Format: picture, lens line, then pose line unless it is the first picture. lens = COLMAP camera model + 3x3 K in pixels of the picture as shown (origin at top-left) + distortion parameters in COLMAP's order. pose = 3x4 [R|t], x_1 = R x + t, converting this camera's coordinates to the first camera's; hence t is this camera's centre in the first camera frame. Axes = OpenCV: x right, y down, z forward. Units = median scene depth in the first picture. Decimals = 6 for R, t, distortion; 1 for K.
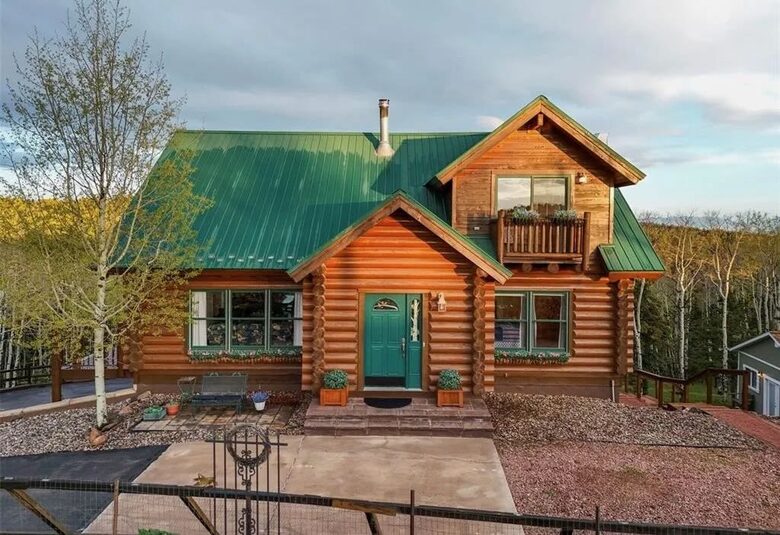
lens RADIAL K [[513.5, 0, 390.0], [0, 513.5, 267.5], [0, 0, 1]] dist [0.035253, -0.000266]
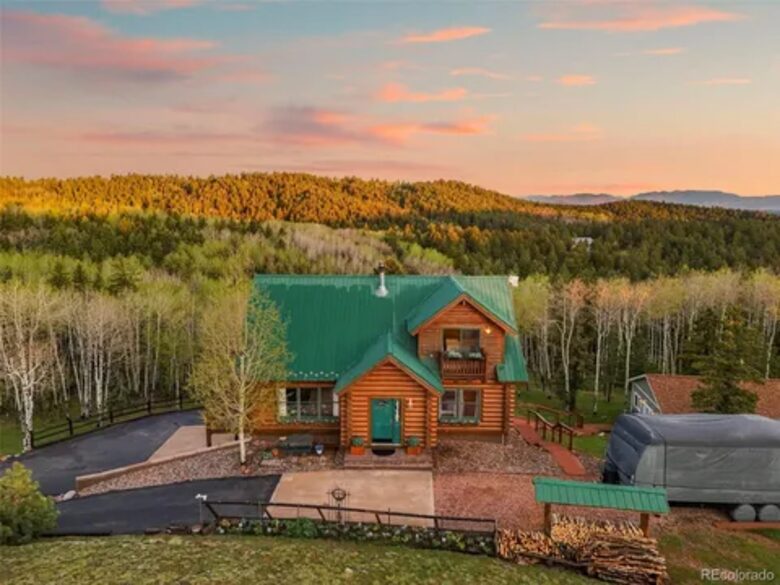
lens RADIAL K [[554.0, 0, 385.7], [0, 554.0, 289.7], [0, 0, 1]] dist [0.108217, -0.169189]
pose [[0.999955, -0.004018, -0.008564, 0.025303], [0.005097, 0.991498, 0.130019, -0.650401], [0.007969, -0.130057, 0.991475, -1.089229]]
